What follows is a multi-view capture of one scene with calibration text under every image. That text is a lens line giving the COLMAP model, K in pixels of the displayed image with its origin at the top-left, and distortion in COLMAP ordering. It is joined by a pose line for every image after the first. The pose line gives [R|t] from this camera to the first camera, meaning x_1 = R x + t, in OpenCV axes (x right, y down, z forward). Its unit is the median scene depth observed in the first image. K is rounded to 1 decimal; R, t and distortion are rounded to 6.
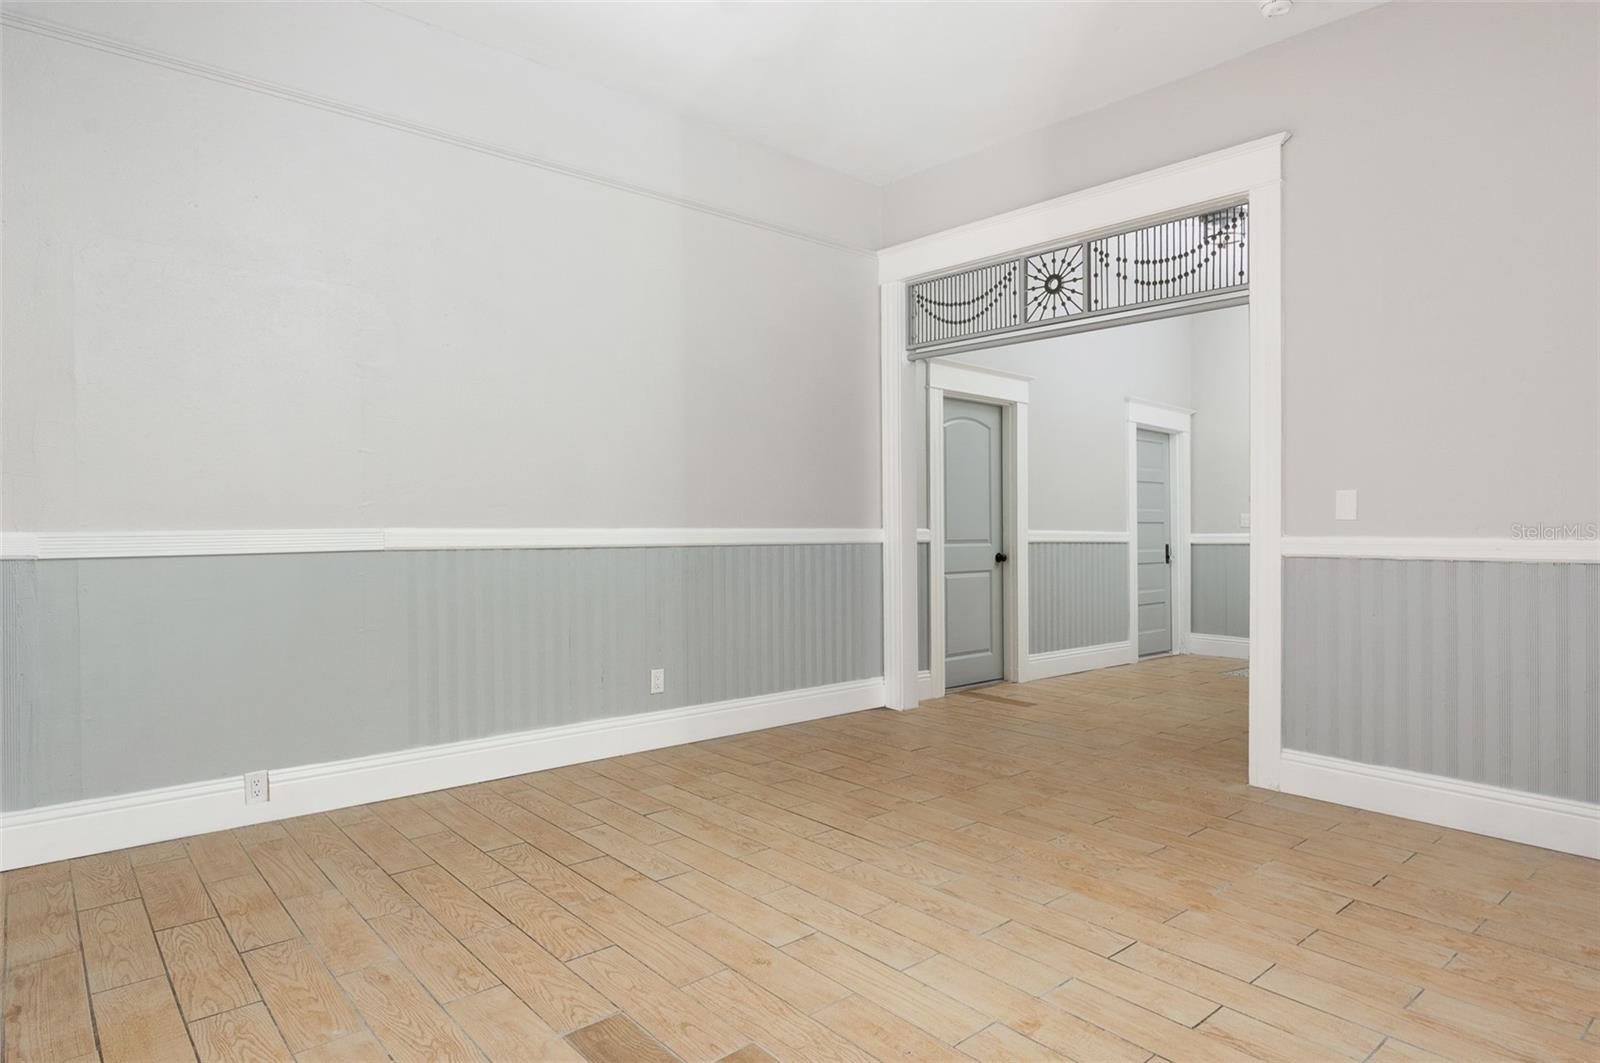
lens RADIAL K [[920.9, 0, 800.0], [0, 920.9, 531.5], [0, 0, 1]] dist [0.003125, -0.000736]
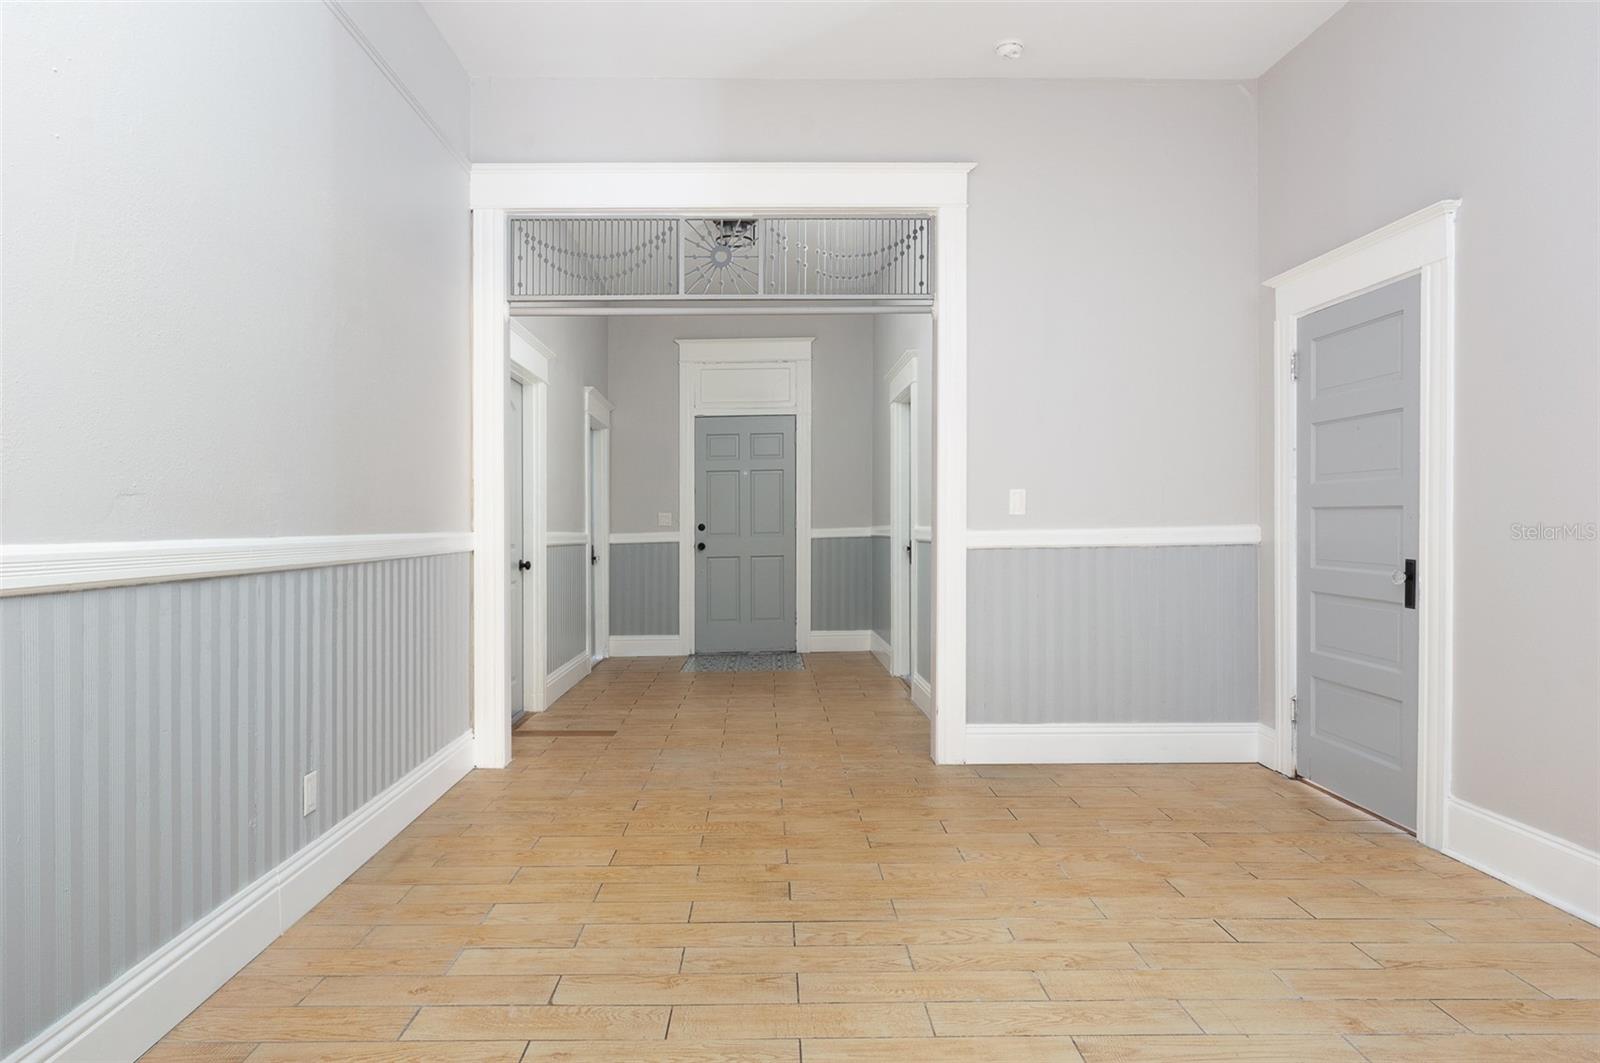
lens RADIAL K [[952.9, 0, 763.7], [0, 952.9, 532.4], [0, 0, 1]] dist [0.005145, -0.000637]
pose [[0.657610, -0.008074, 0.753315, -0.489588], [0.021946, 0.999724, -0.008443, 0.011853], [-0.753039, 0.022085, 0.657605, 0.442514]]
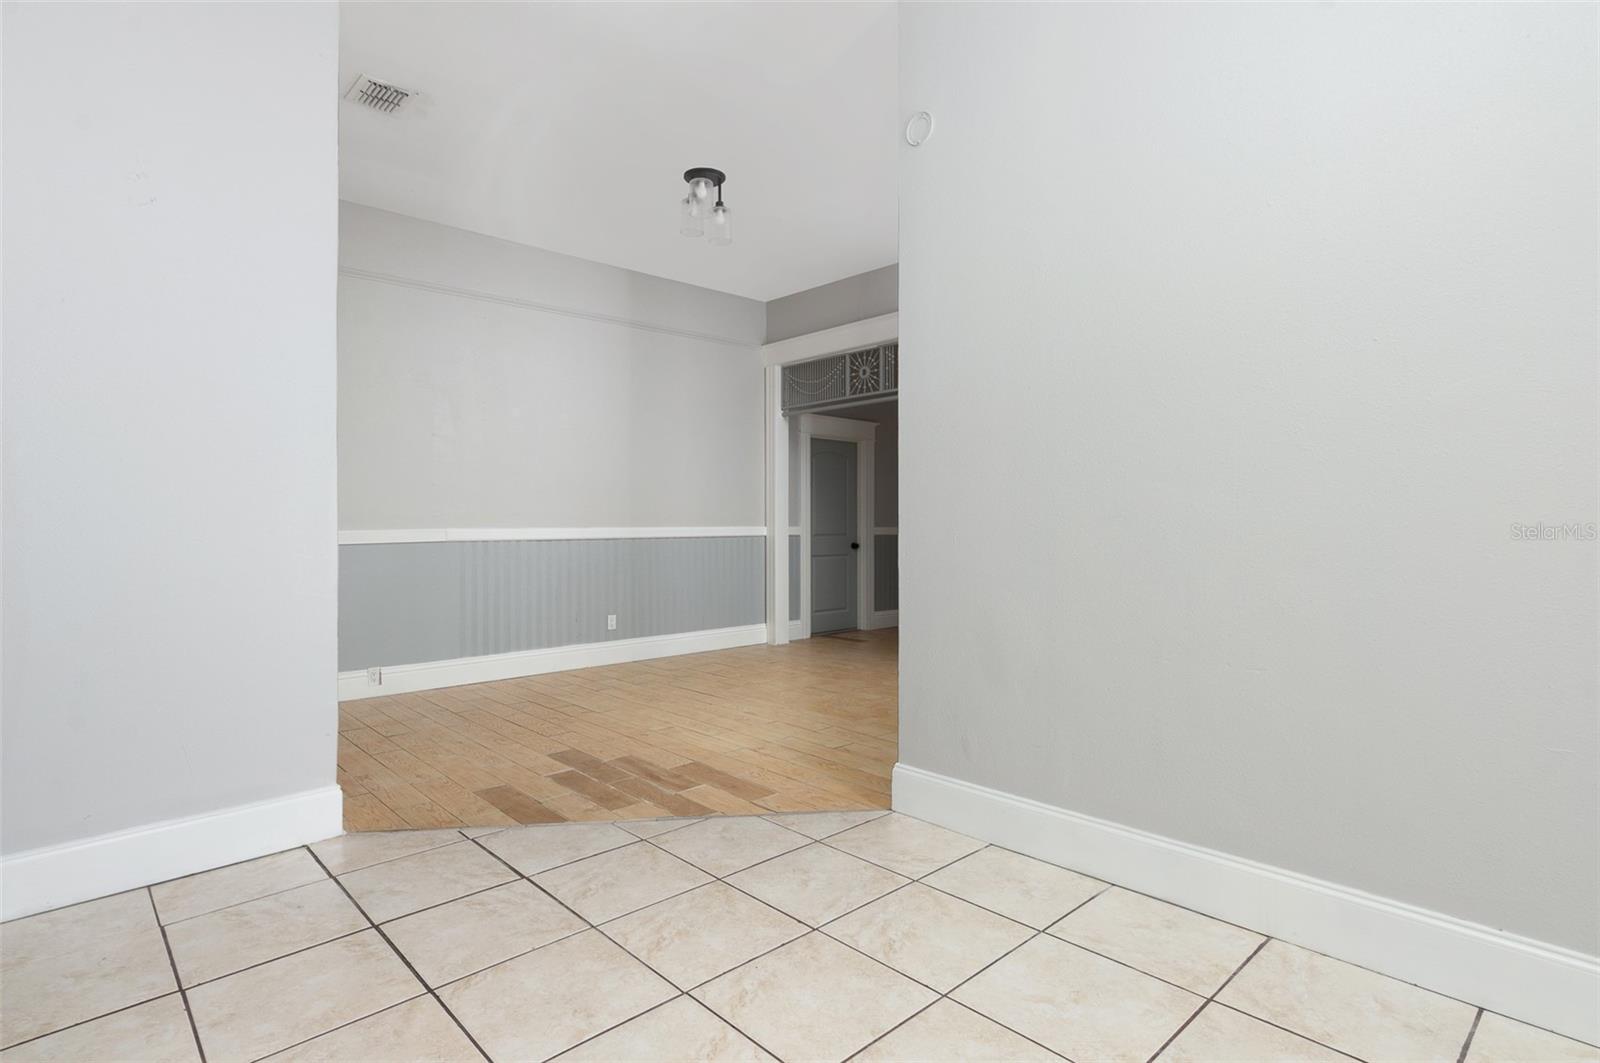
lens RADIAL K [[828.4, 0, 800.0], [0, 828.4, 531.5], [0, 0, 1]] dist [-0.000043, -0.000297]
pose [[0.999697, -0.011270, 0.021894, 0.166394], [0.011333, 0.999932, -0.002783, 0.014151], [-0.021861, 0.003030, 0.999756, -0.524460]]
